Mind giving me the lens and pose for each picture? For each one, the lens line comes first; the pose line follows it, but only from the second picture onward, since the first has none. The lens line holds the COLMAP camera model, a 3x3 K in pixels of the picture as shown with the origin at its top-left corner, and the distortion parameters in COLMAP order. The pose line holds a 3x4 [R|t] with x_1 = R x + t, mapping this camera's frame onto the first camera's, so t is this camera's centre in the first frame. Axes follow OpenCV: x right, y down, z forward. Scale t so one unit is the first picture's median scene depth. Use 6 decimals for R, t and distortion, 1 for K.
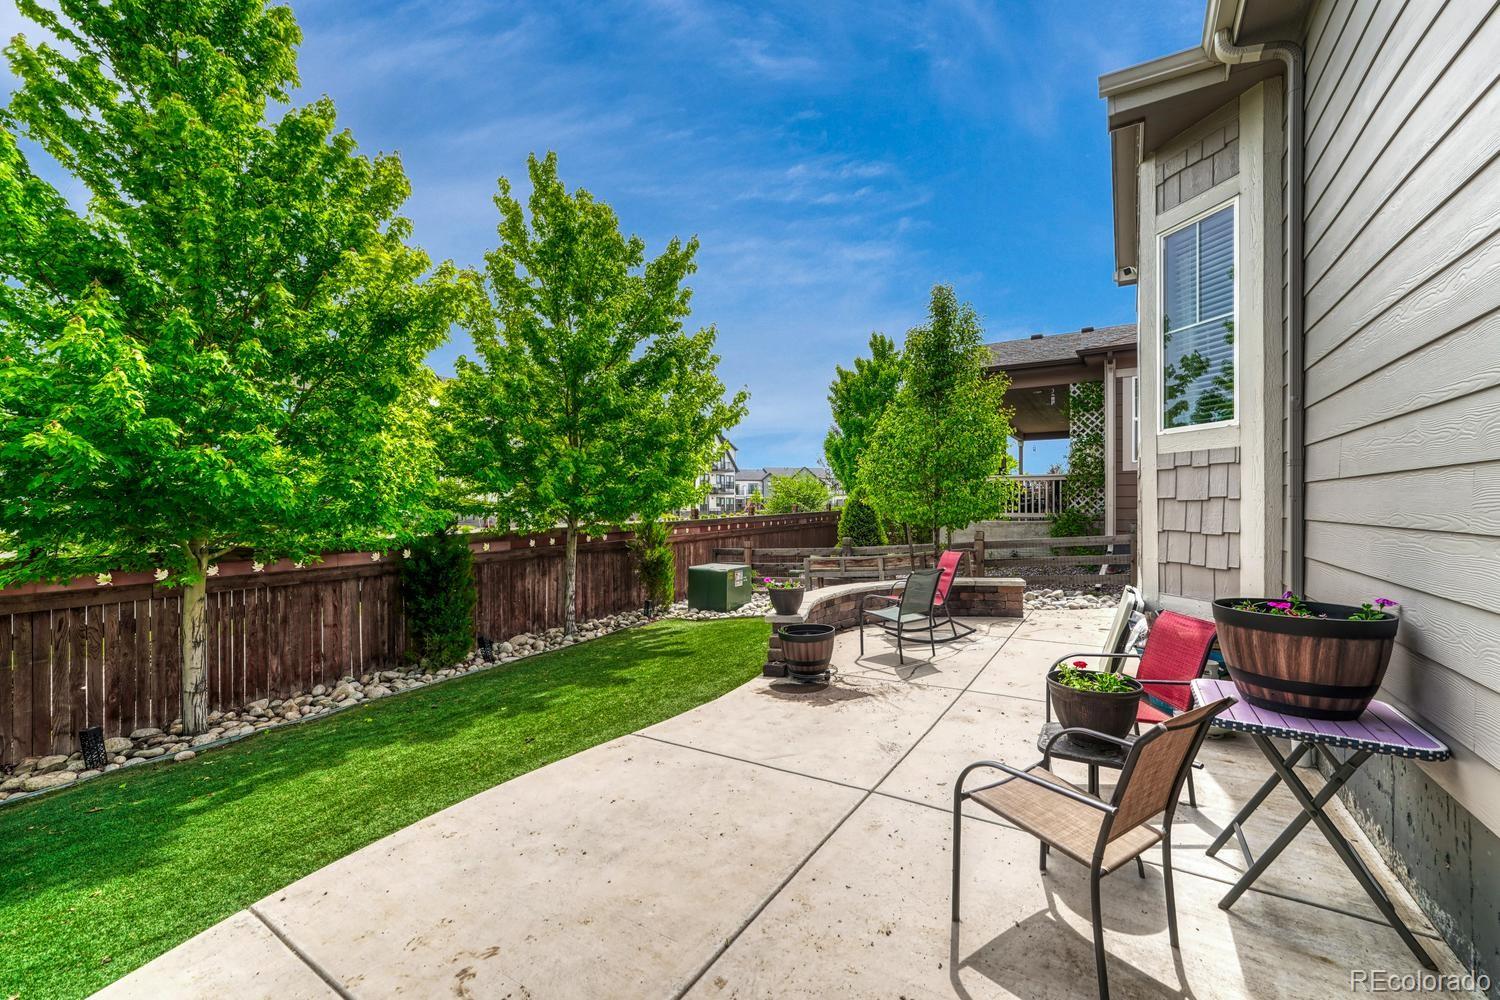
lens RADIAL K [[631.8, 0, 754.2], [0, 631.8, 506.9], [0, 0, 1]] dist [-0.010795, 0.000030]
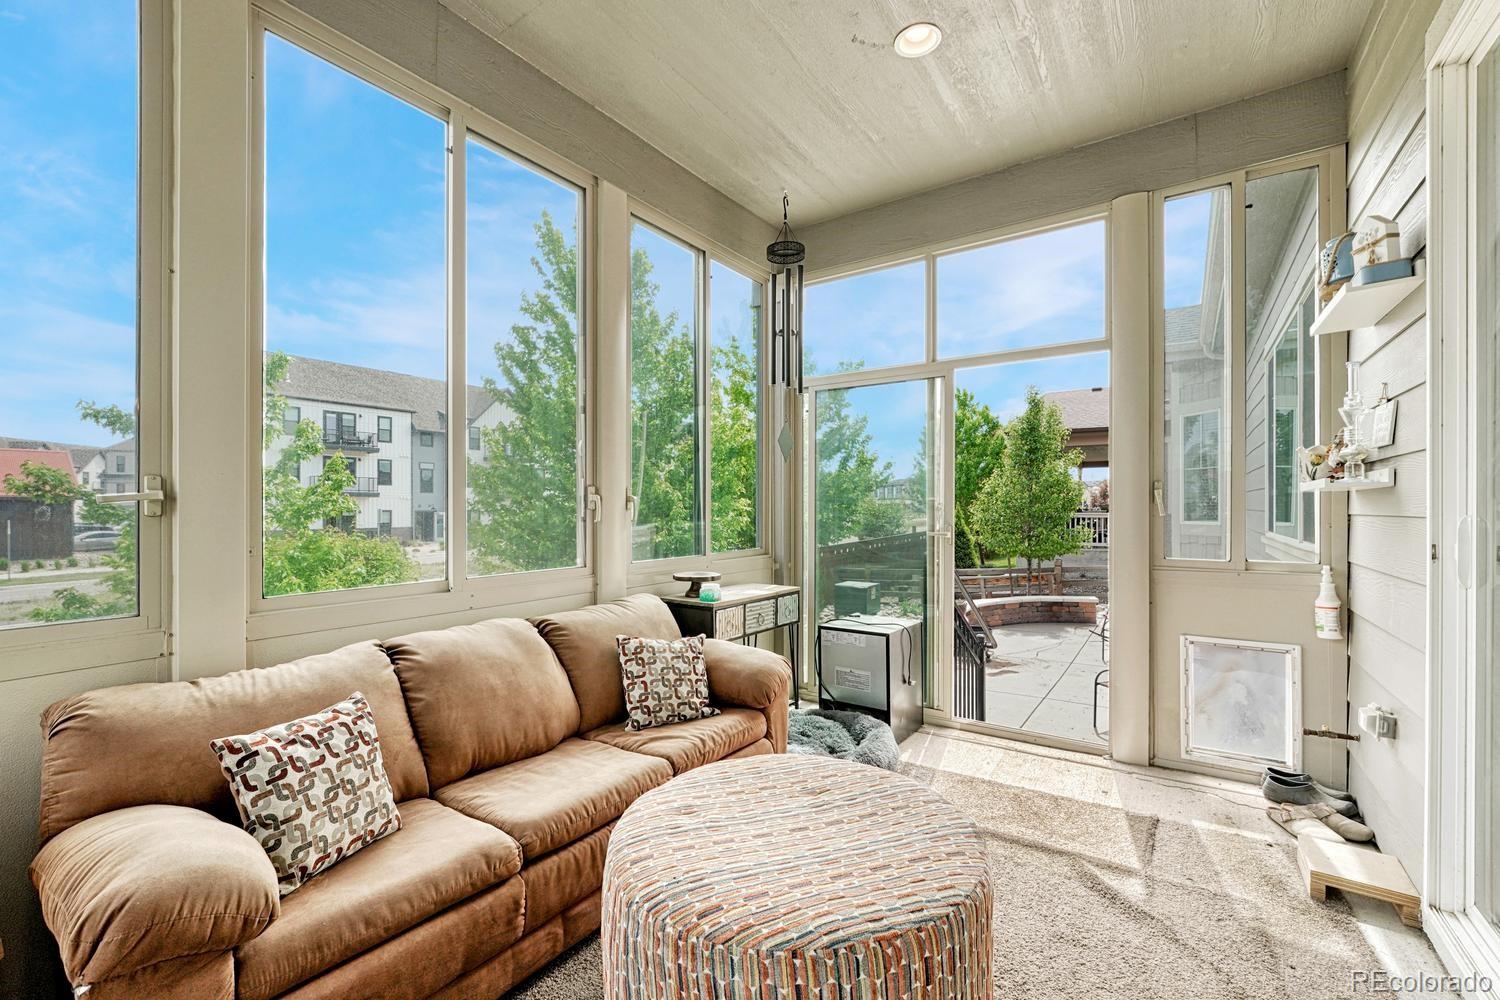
lens RADIAL K [[631.8, 0, 754.2], [0, 631.8, 506.9], [0, 0, 1]] dist [-0.010795, 0.000030]
pose [[0.997938, 0.002251, -0.064144, -0.207417], [-0.002972, 0.999933, -0.011158, -0.058047], [0.064115, 0.011326, 0.997878, -0.386724]]
